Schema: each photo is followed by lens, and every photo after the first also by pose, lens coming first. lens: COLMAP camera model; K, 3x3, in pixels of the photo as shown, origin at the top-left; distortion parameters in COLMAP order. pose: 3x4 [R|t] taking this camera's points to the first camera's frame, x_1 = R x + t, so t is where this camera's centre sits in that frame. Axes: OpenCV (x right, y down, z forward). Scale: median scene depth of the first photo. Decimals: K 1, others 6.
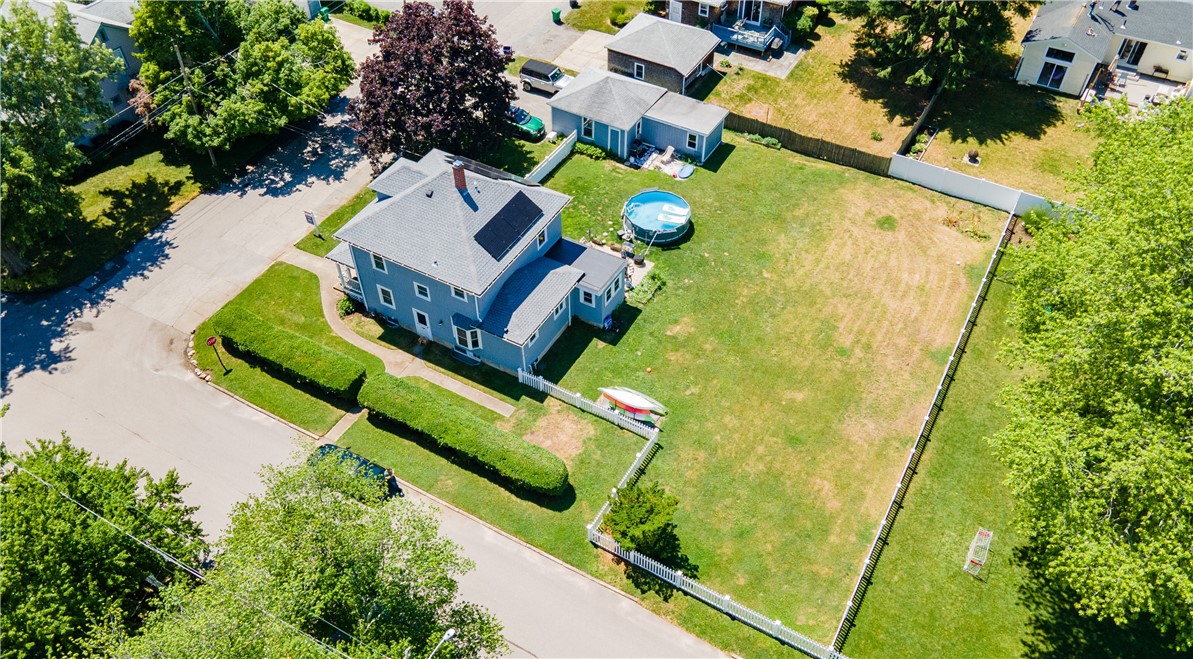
lens RADIAL K [[931.7, 0, 598.5], [0, 931.7, 352.2], [0, 0, 1]] dist [0.021948, -0.001020]
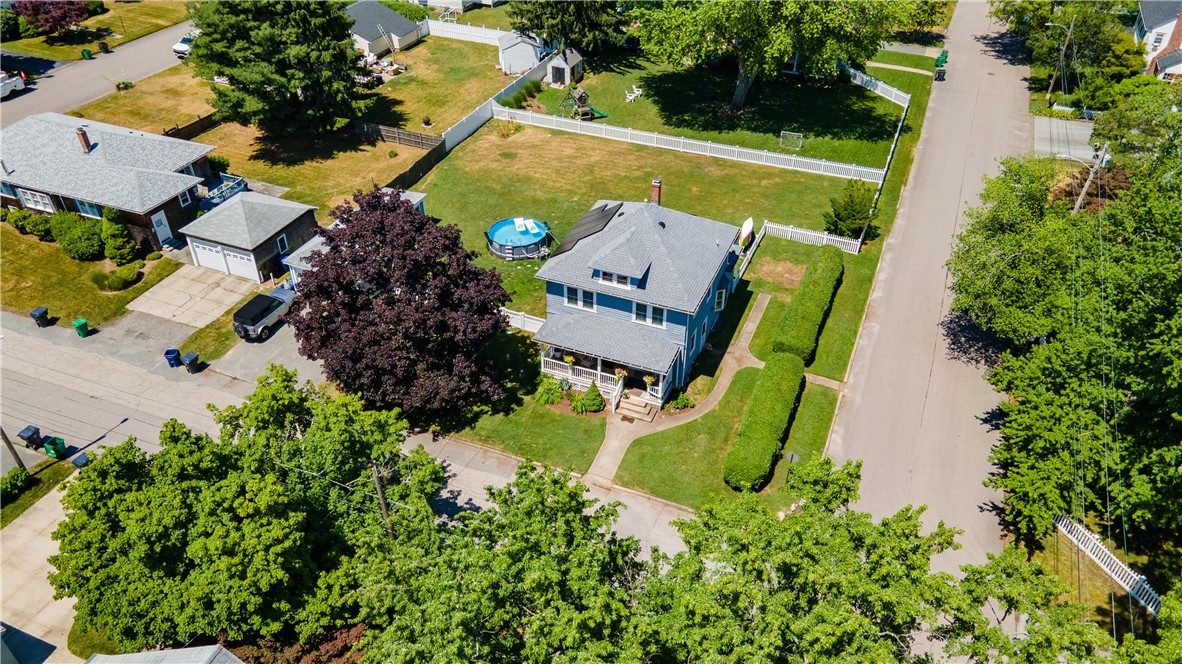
lens RADIAL K [[857.2, 0, 593.6], [0, 857.2, 333.4], [0, 0, 1]] dist [0.017470, 0.031475]
pose [[-0.123881, -0.599855, 0.790461, -0.779153], [0.724965, 0.489215, 0.484865, -0.490254], [-0.677554, 0.633122, 0.374269, 0.592171]]
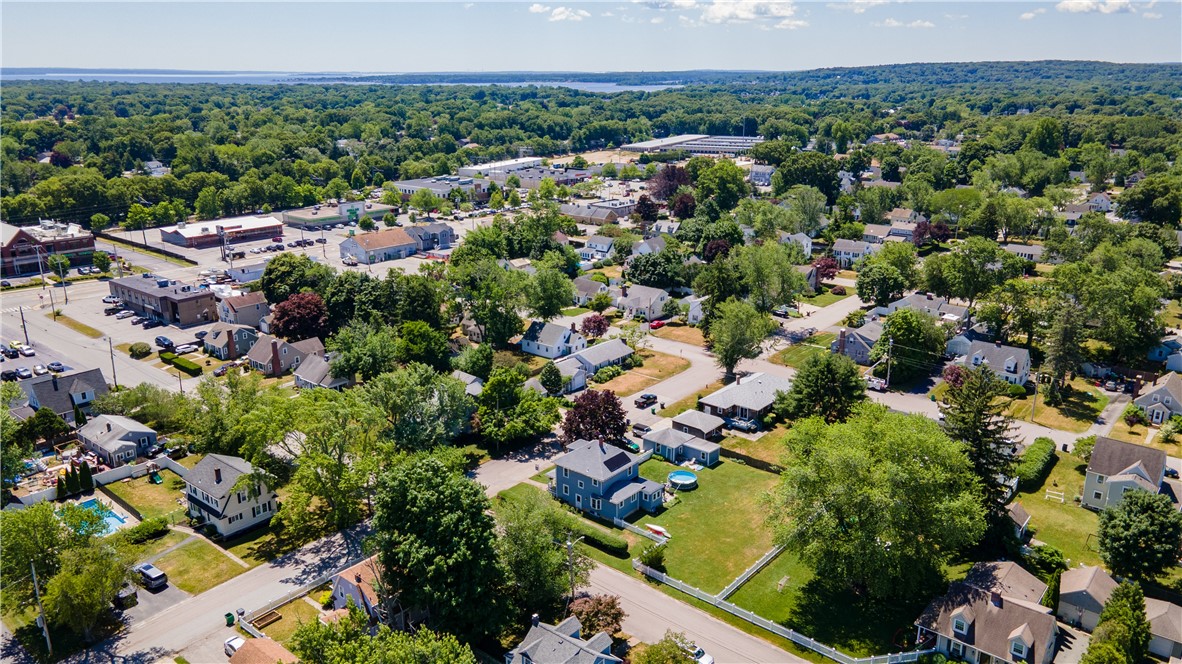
lens RADIAL K [[857.2, 0, 593.6], [0, 857.2, 333.4], [0, 0, 1]] dist [0.017470, 0.031475]
pose [[0.984541, 0.051432, -0.167433, 0.173513], [-0.128178, 0.863037, -0.488608, 0.572342], [0.119370, 0.502515, 0.856288, -0.968742]]
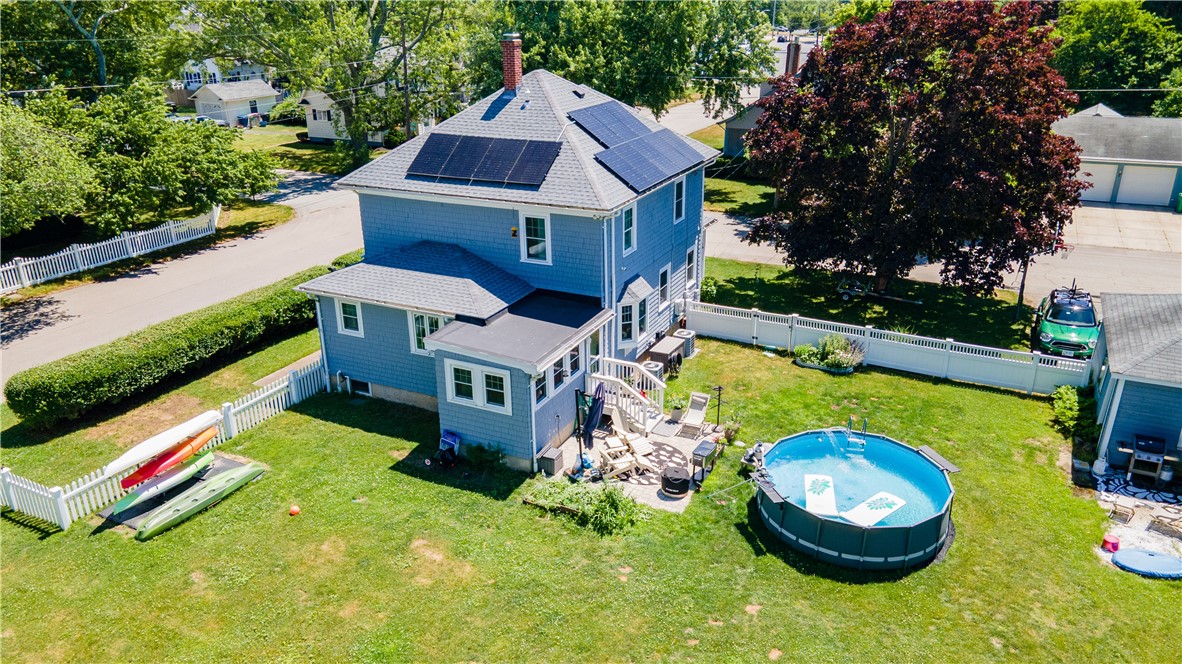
lens RADIAL K [[857.2, 0, 593.6], [0, 857.2, 333.4], [0, 0, 1]] dist [0.017470, 0.031475]
pose [[0.068483, 0.369067, -0.926876, 0.319497], [-0.721321, 0.660137, 0.209560, -0.172865], [0.689207, 0.654224, 0.311424, 0.744143]]
